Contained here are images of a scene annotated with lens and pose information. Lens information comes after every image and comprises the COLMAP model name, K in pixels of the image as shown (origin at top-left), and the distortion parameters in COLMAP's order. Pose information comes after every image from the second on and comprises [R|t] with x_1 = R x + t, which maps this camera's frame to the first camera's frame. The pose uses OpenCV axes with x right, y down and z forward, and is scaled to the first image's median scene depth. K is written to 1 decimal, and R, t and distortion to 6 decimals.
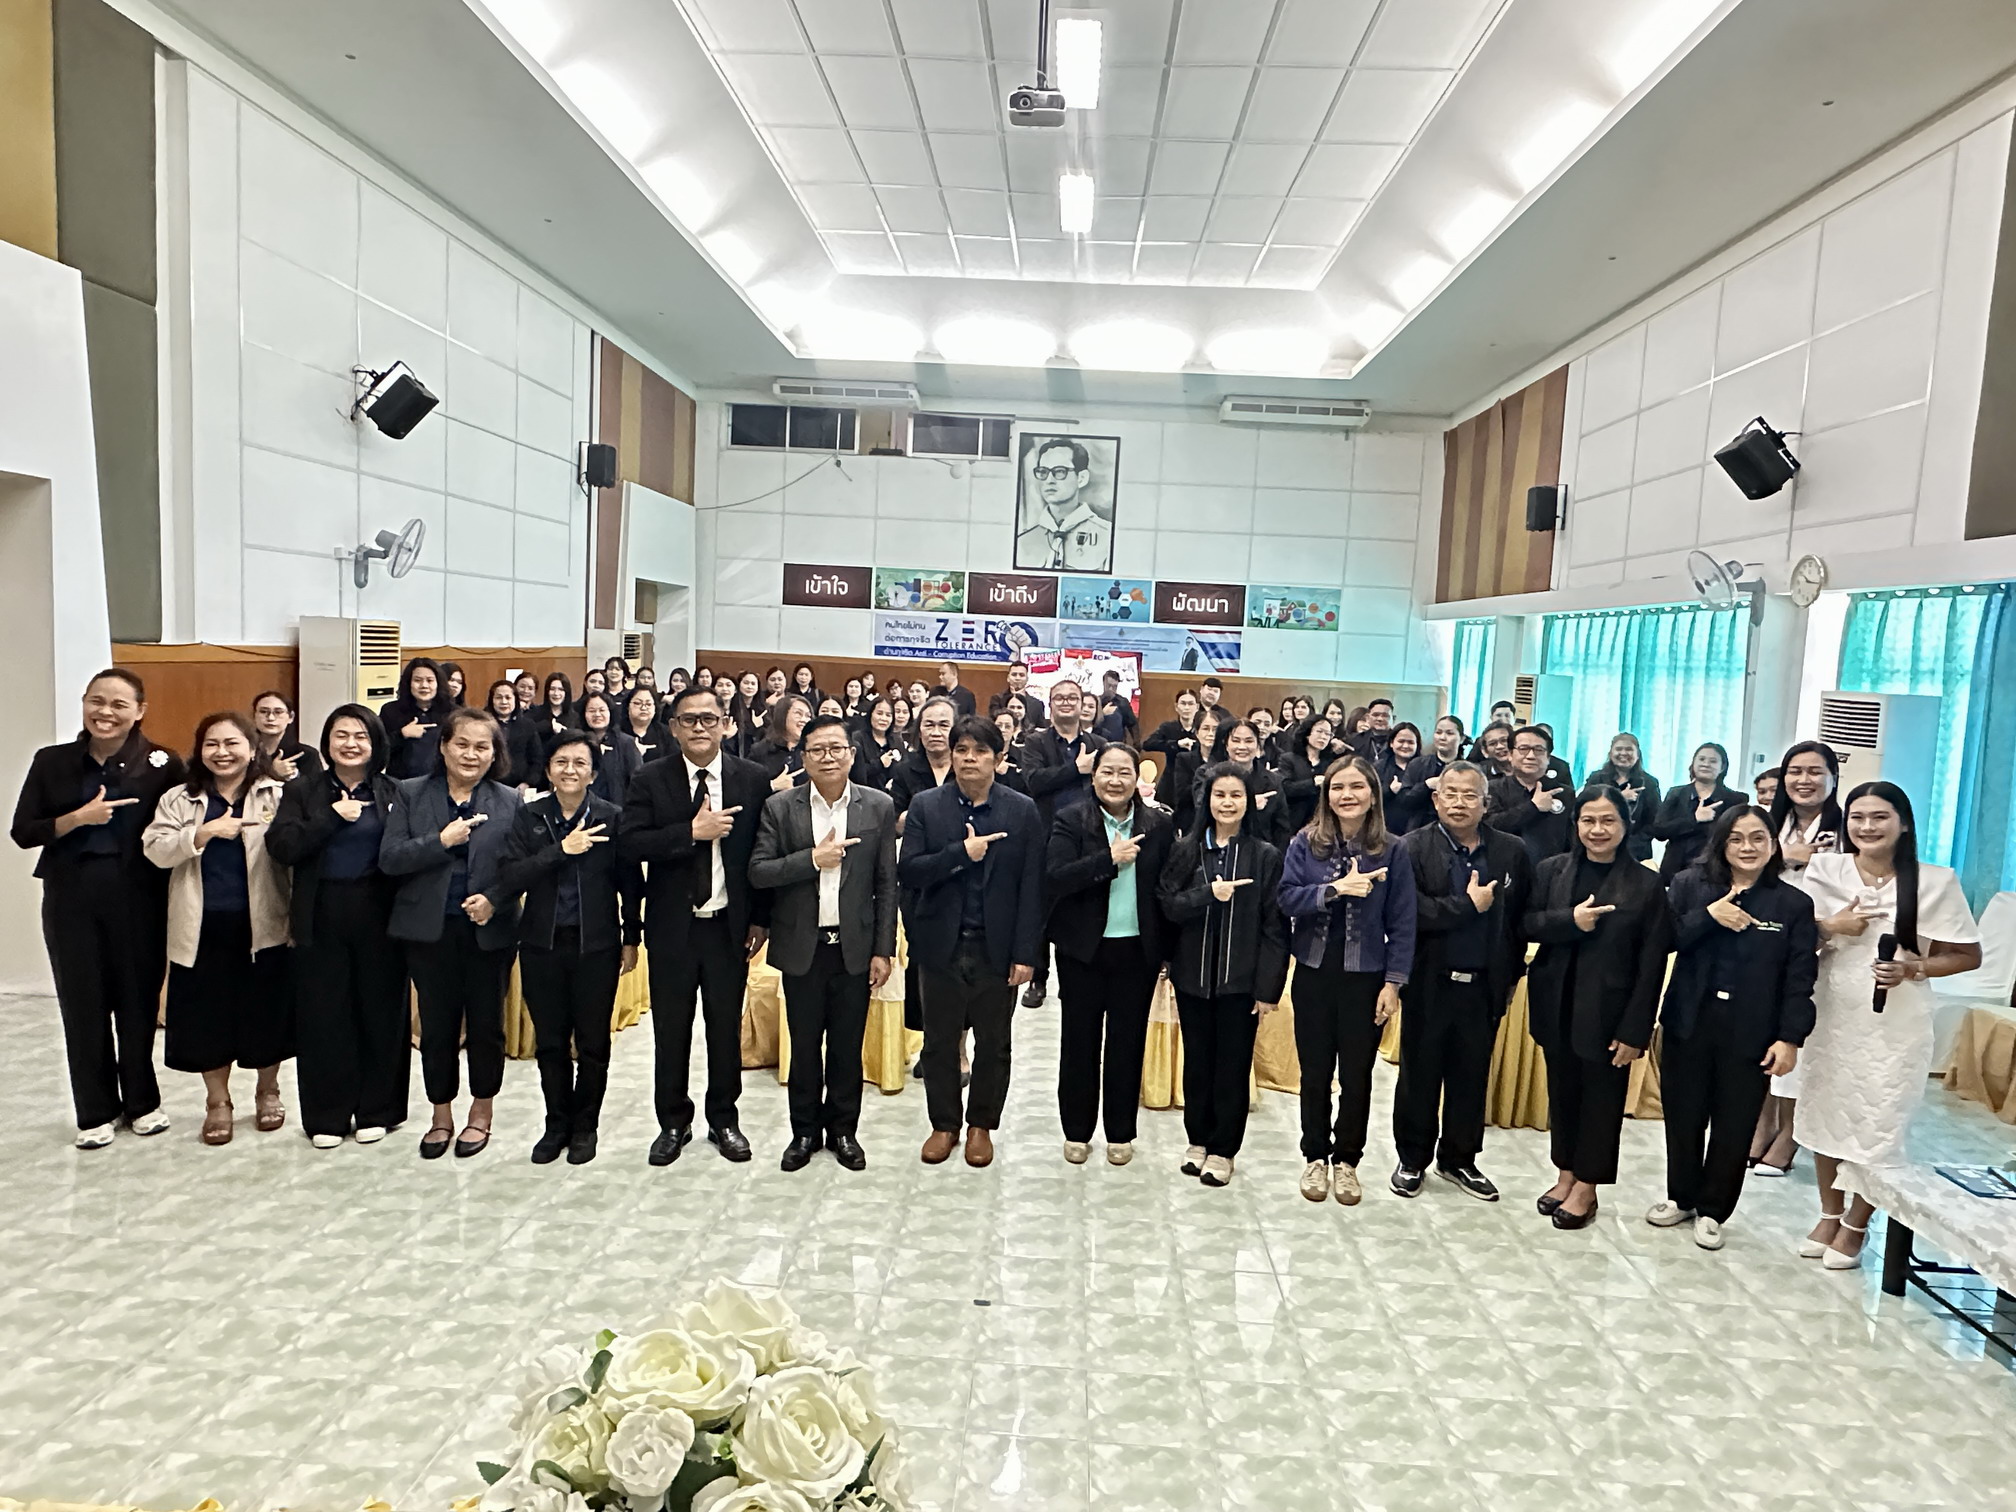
lens RADIAL K [[1303.8, 0, 1009.7], [0, 1303.8, 765.6], [0, 0, 1]] dist [0.000630, -0.000692]
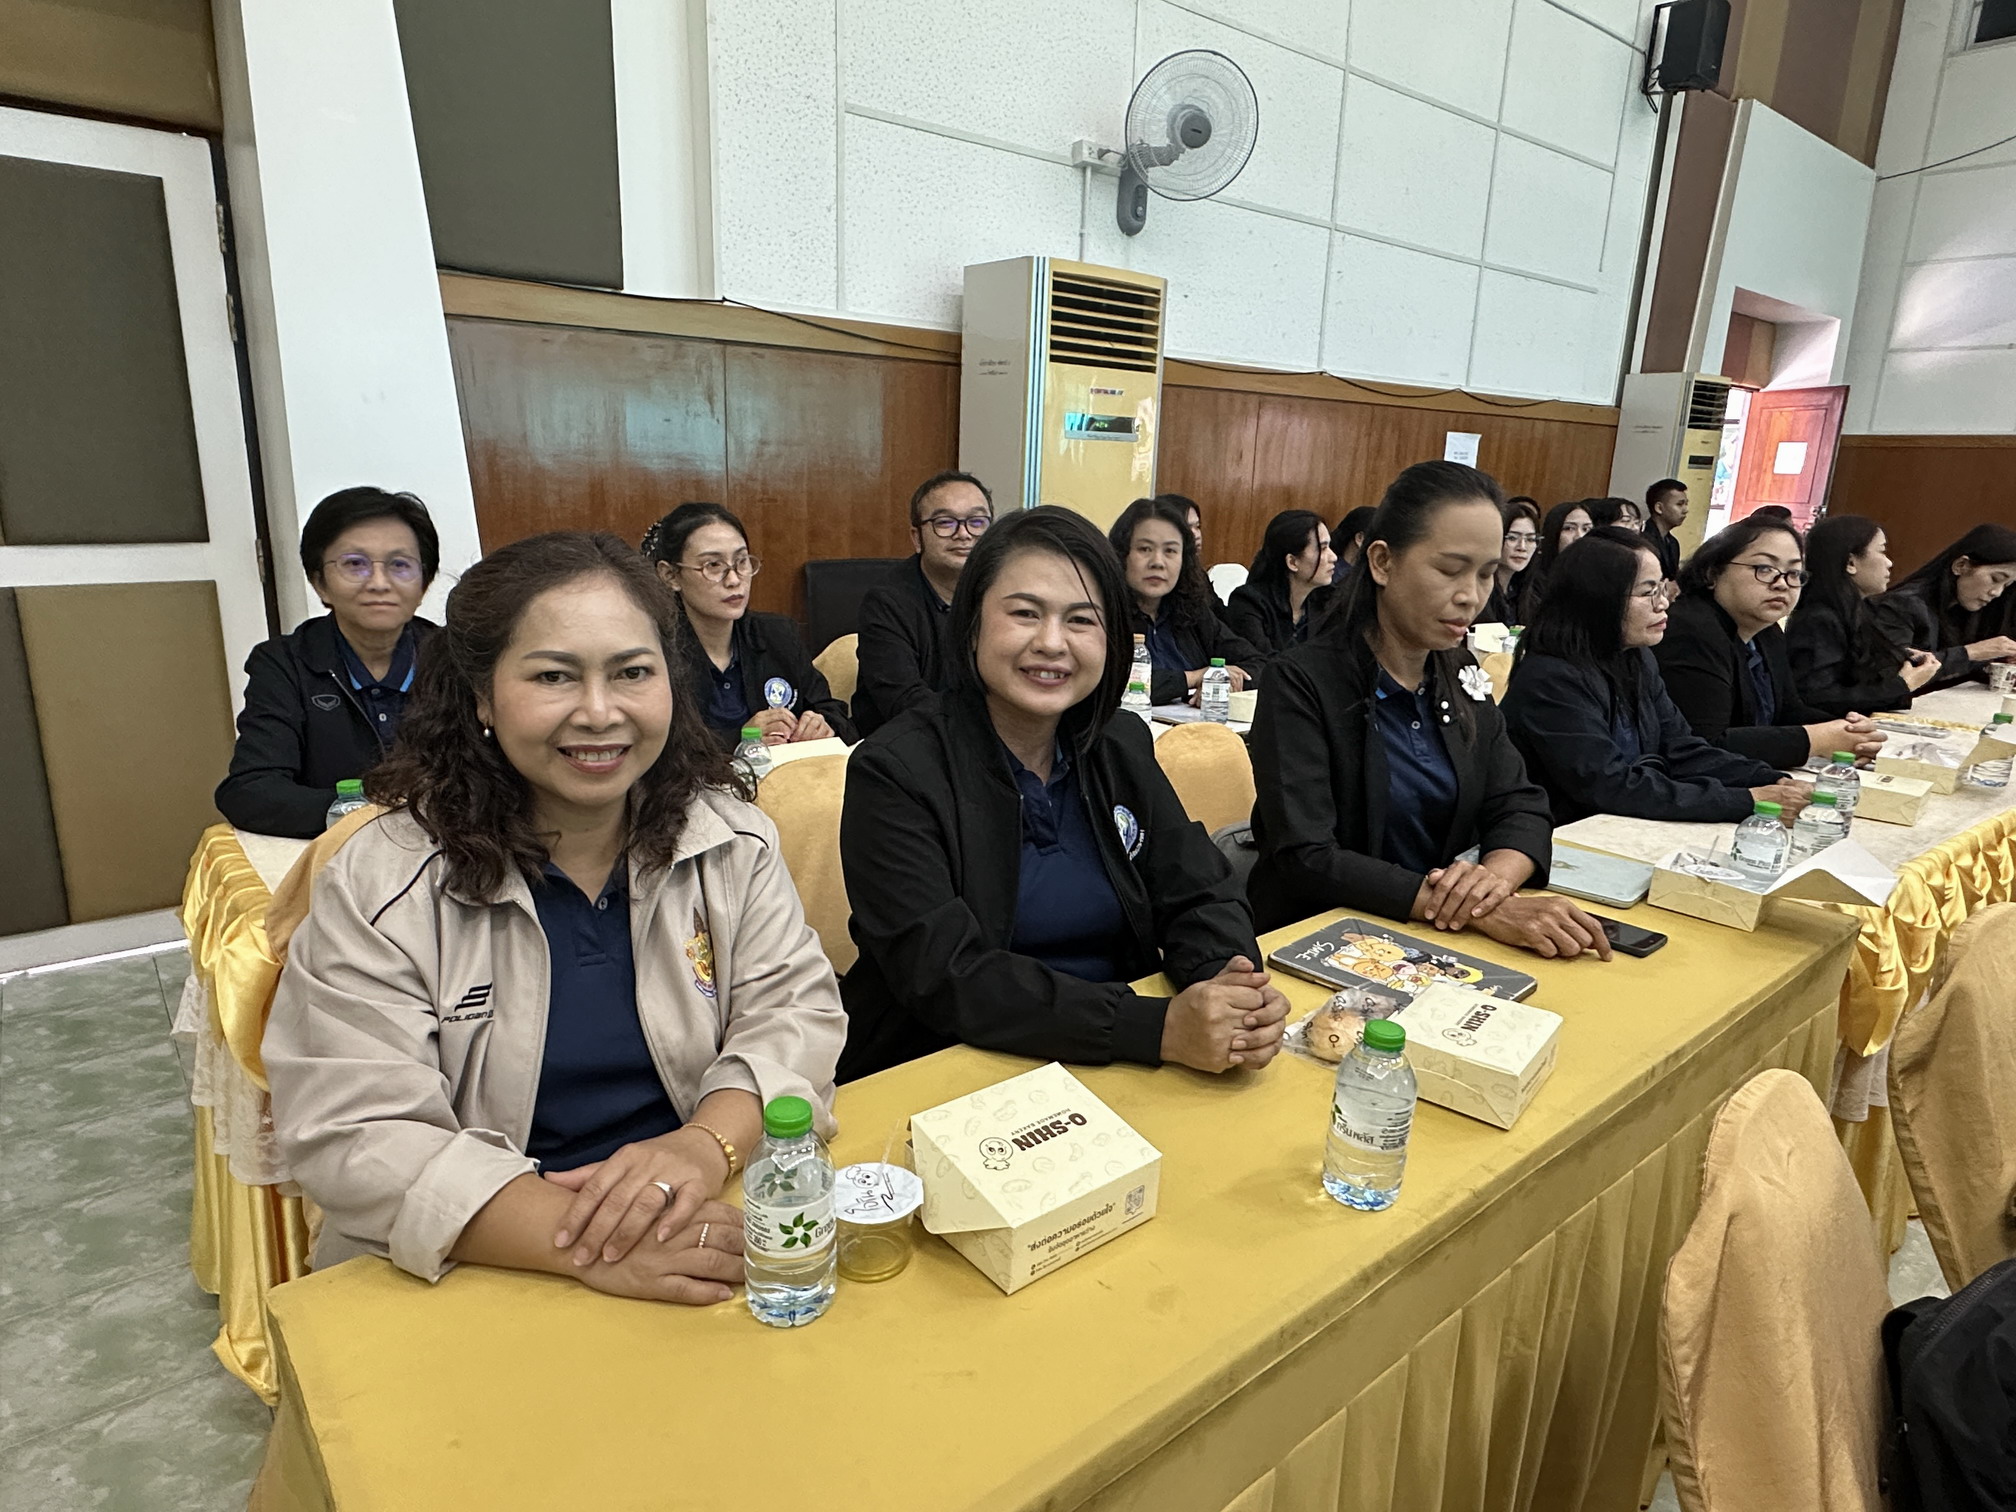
lens RADIAL K [[1210.2, 0, 972.7], [0, 1210.2, 770.2], [0, 0, 1]] dist [0.002350, -0.002411]
pose [[0.676168, 0.148556, -0.721615, -0.197533], [-0.059516, 0.987273, 0.147479, 0.008601], [0.734340, -0.056773, 0.676404, 0.759691]]
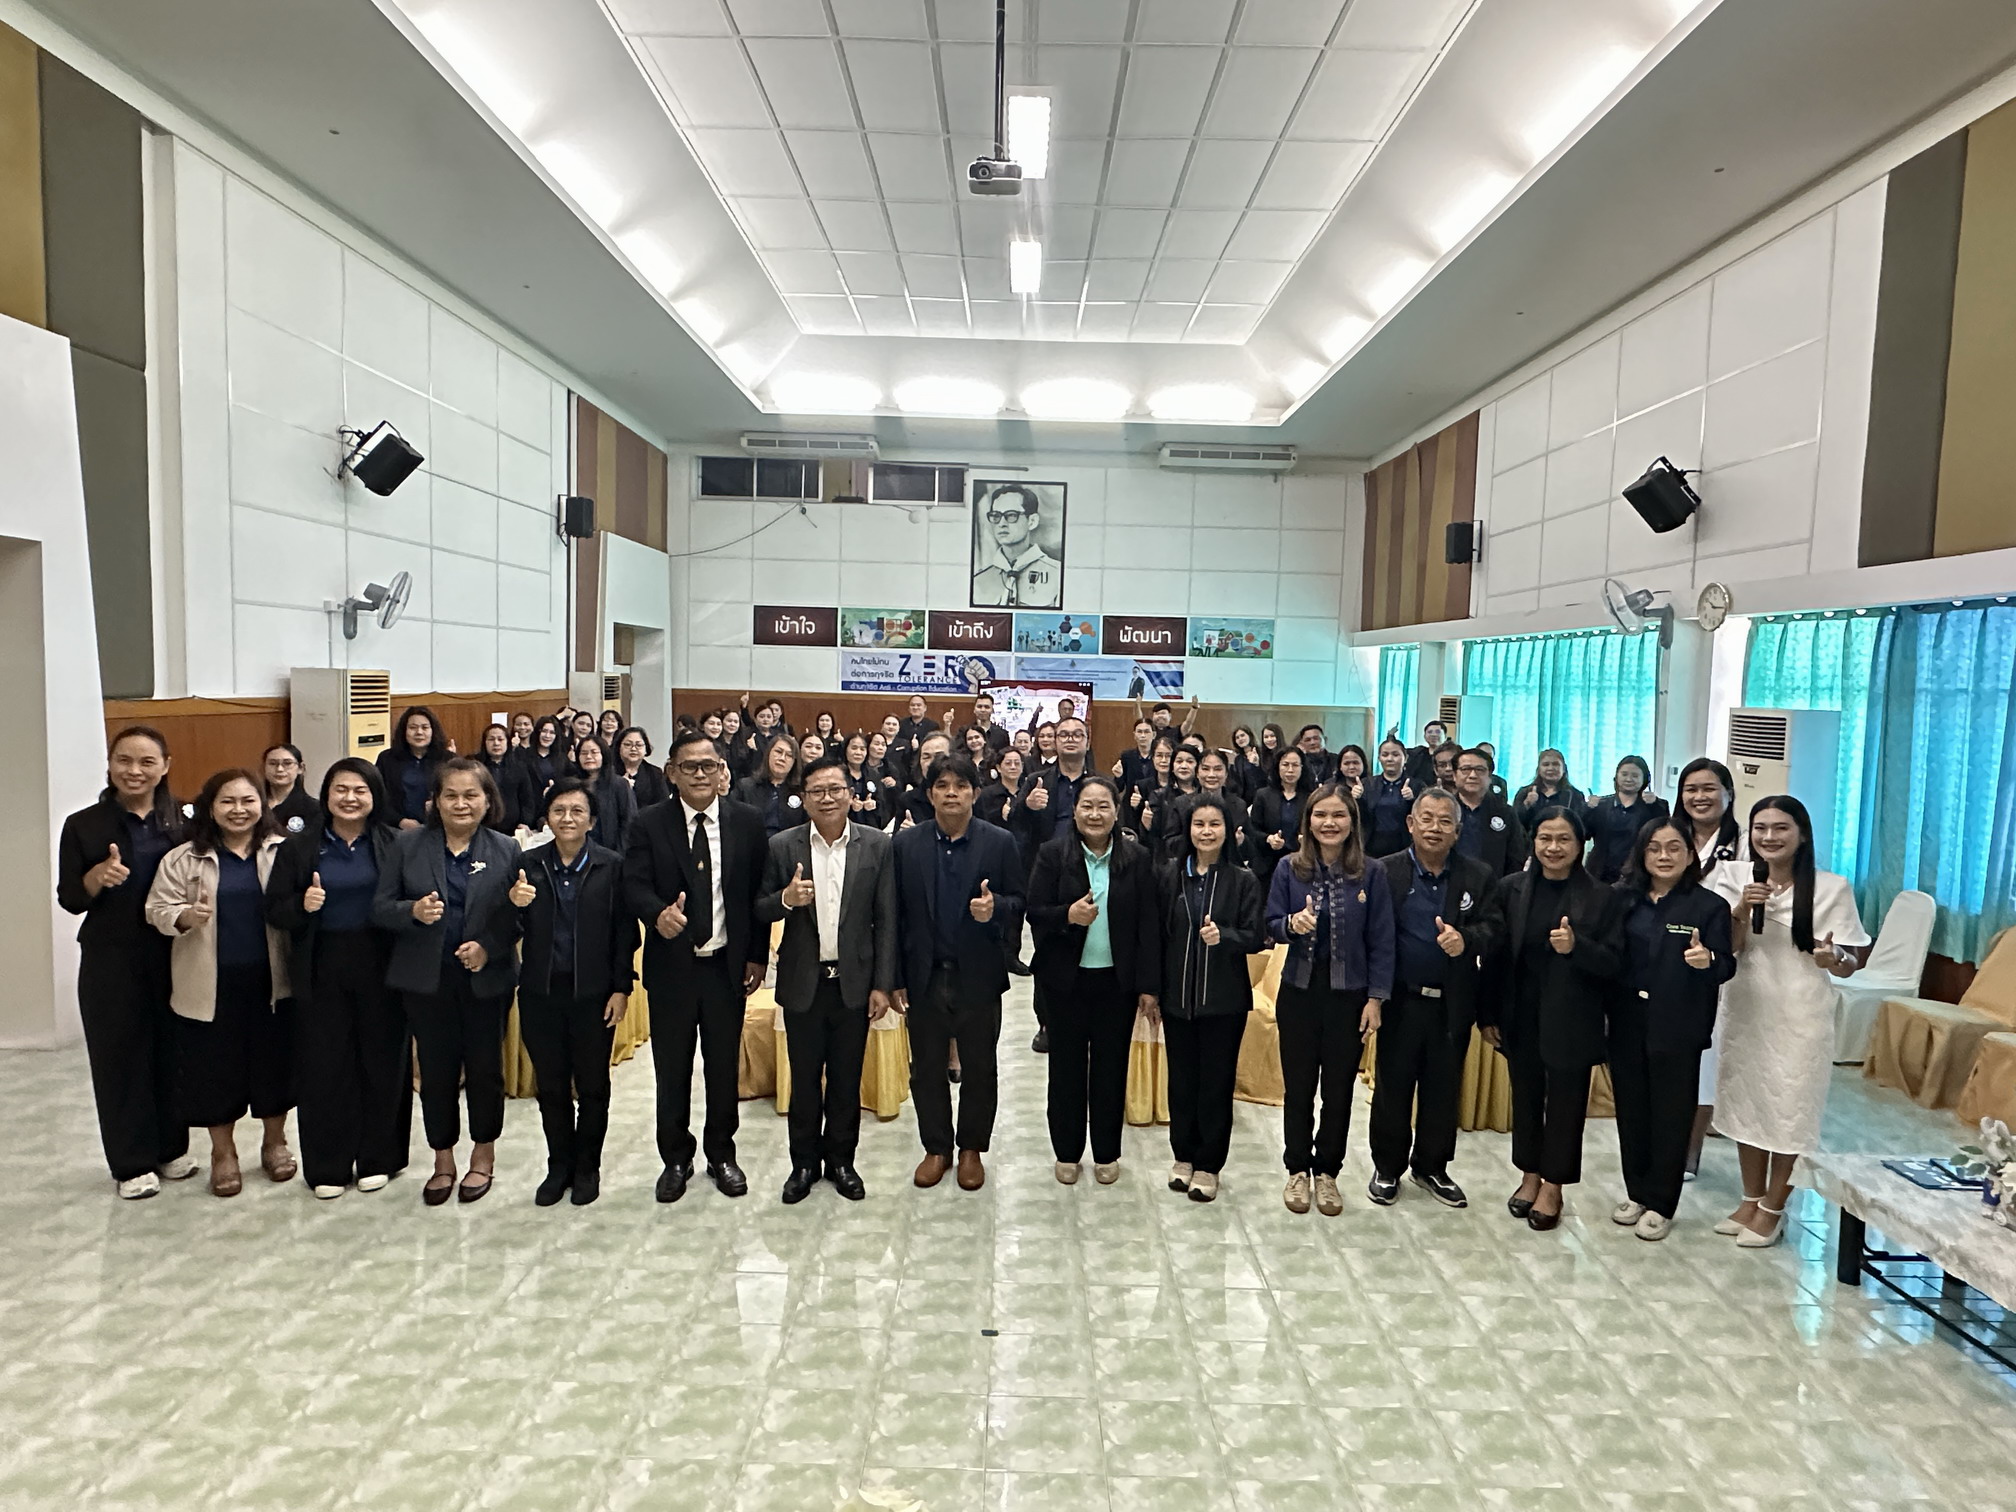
lens RADIAL K [[1210.2, 0, 1011.4], [0, 1210.2, 759.7], [0, 0, 1]] dist [0.002350, -0.002411]
pose [[0.998849, -0.024186, 0.041423, -0.017587], [0.025064, 0.999469, -0.020823, -0.008953], [-0.040898, 0.021837, 0.998925, 0.022736]]
